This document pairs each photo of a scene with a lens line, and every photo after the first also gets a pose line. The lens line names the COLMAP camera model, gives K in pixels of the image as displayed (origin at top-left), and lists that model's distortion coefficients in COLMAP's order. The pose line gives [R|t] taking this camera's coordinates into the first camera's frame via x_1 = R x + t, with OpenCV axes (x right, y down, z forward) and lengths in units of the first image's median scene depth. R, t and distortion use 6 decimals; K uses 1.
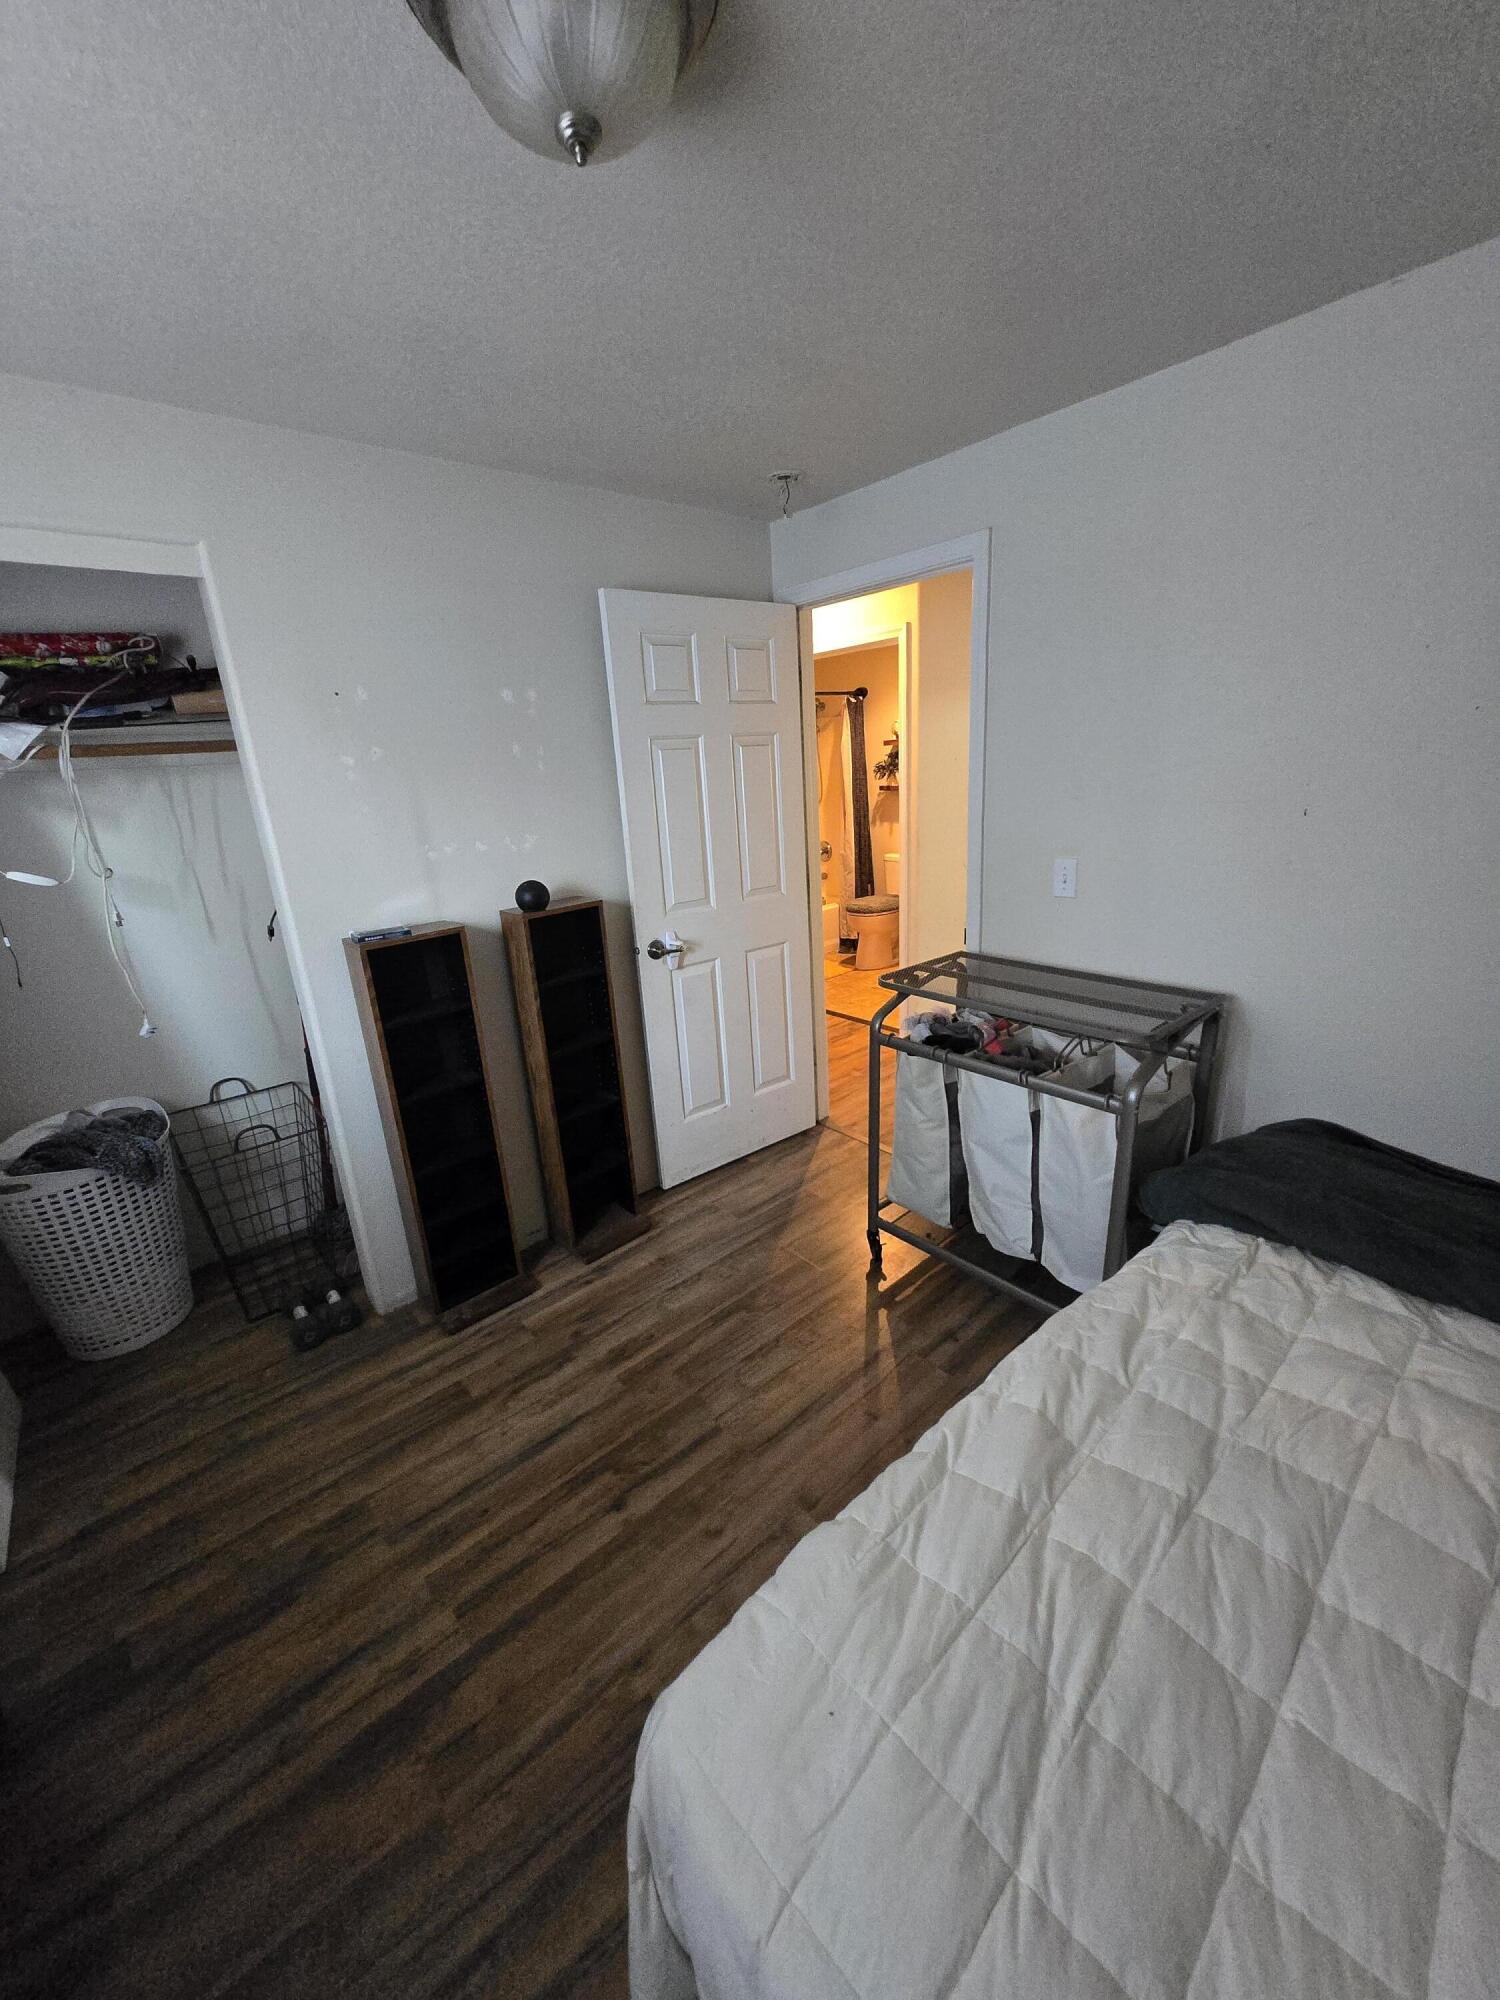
lens RADIAL K [[784.8, 0, 750.0], [0, 784.8, 1000.0], [0, 0, 1]] dist [-0.001029, -0.000256]
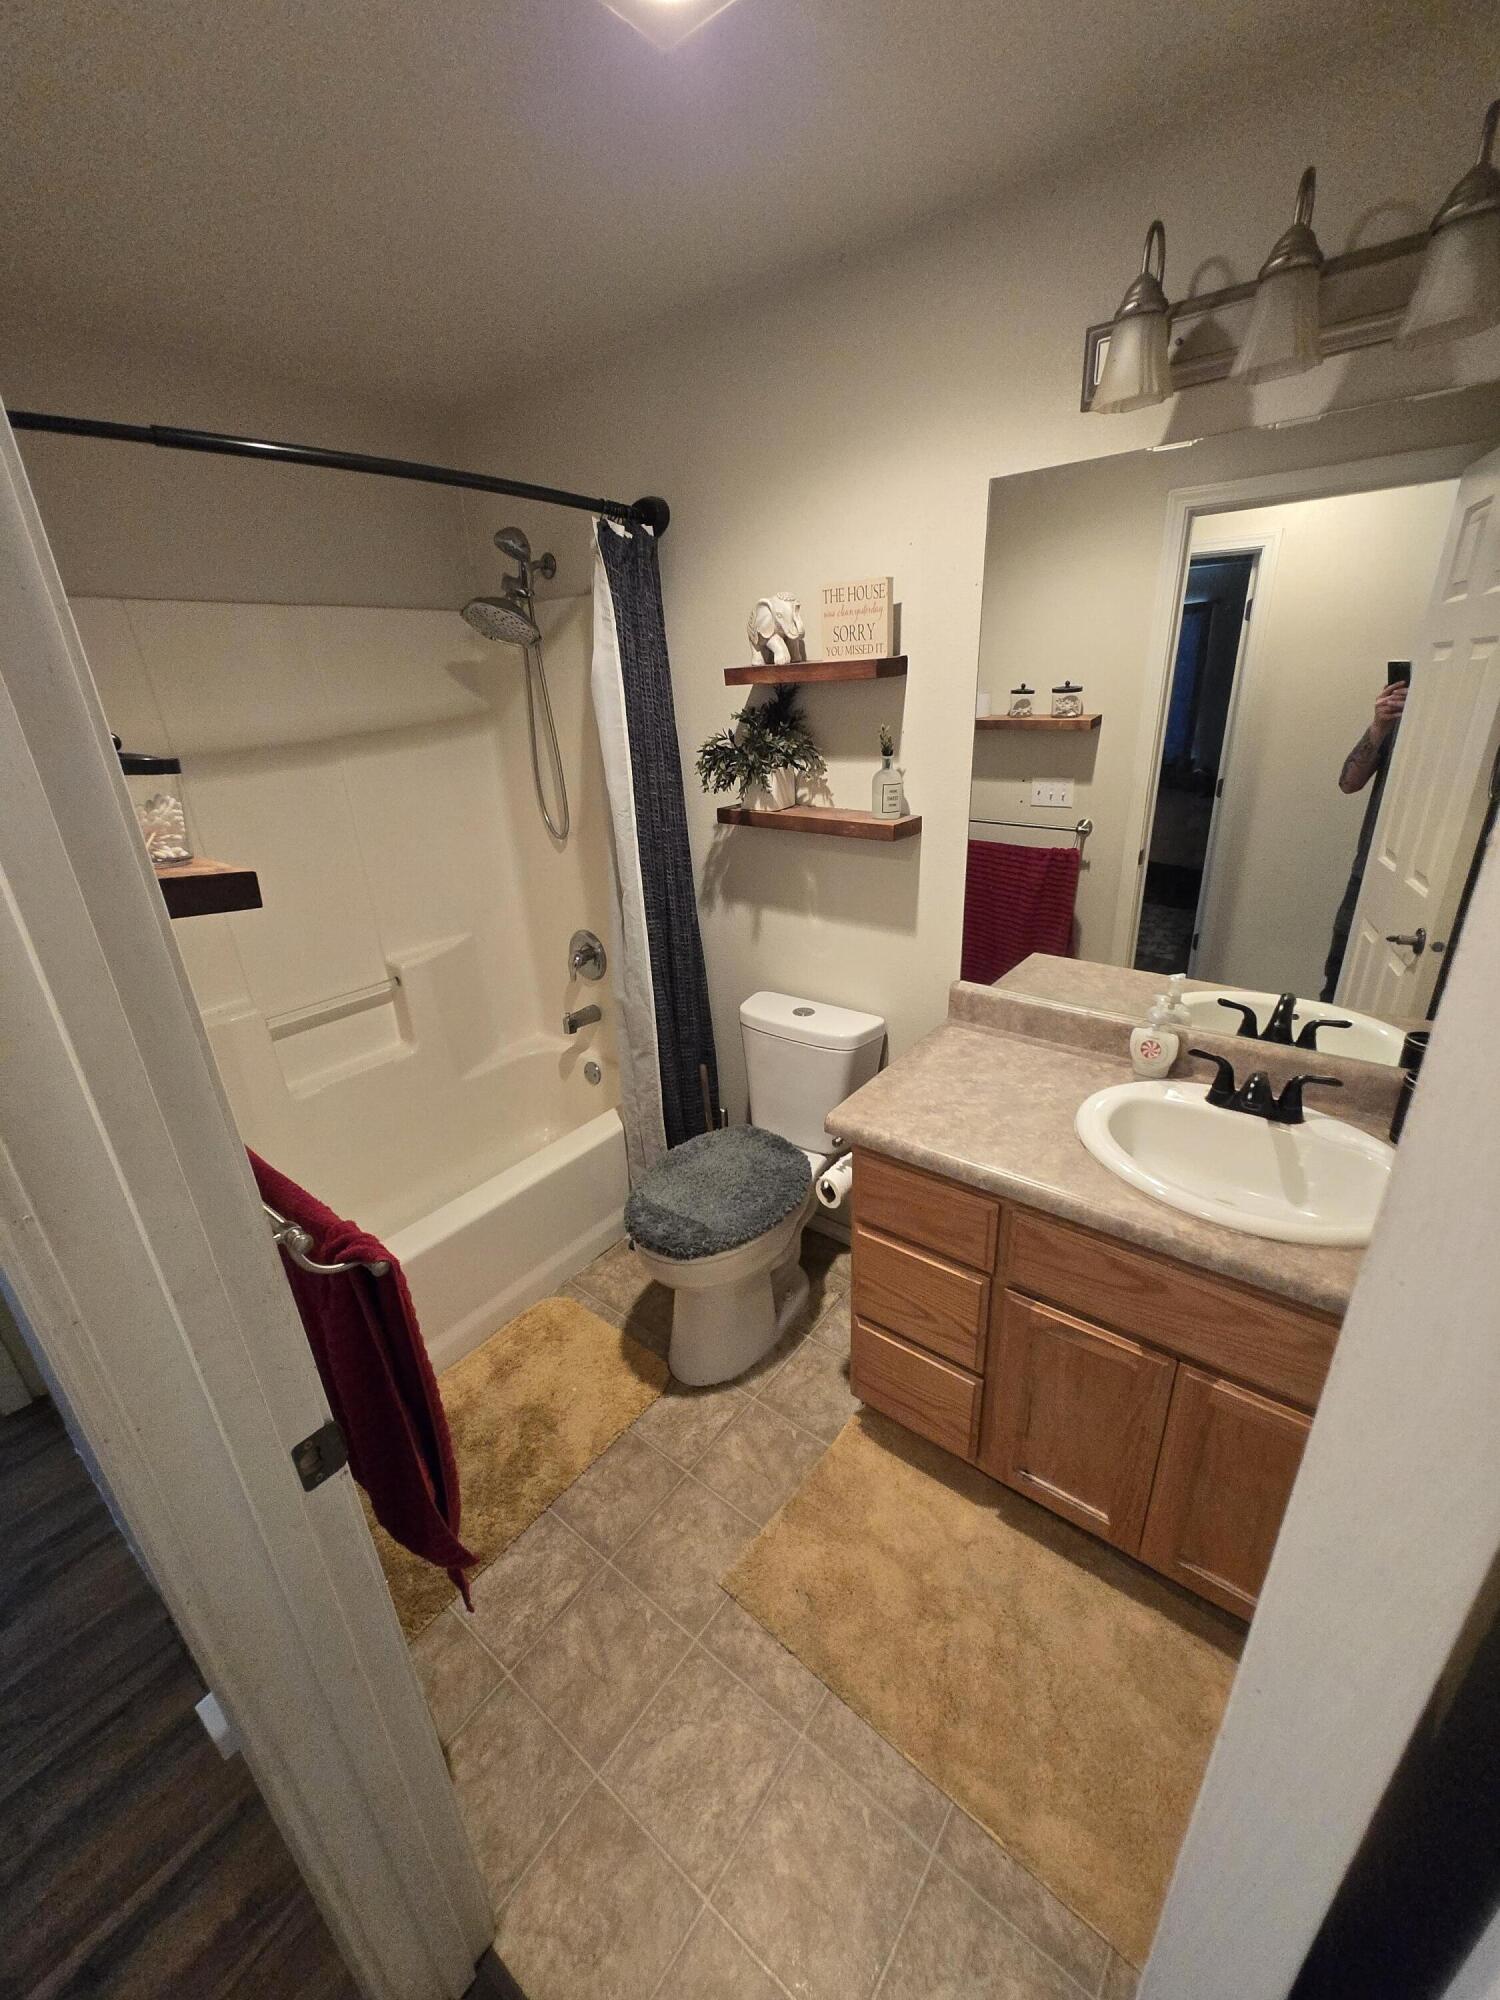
lens RADIAL K [[784.8, 0, 750.0], [0, 784.8, 1000.0], [0, 0, 1]] dist [-0.001029, -0.000256]
pose [[0.982451, -0.052084, 0.179100, 0.113729], [0.037961, 0.995958, 0.081401, -0.217483], [-0.182616, -0.073173, 0.980458, 0.661211]]
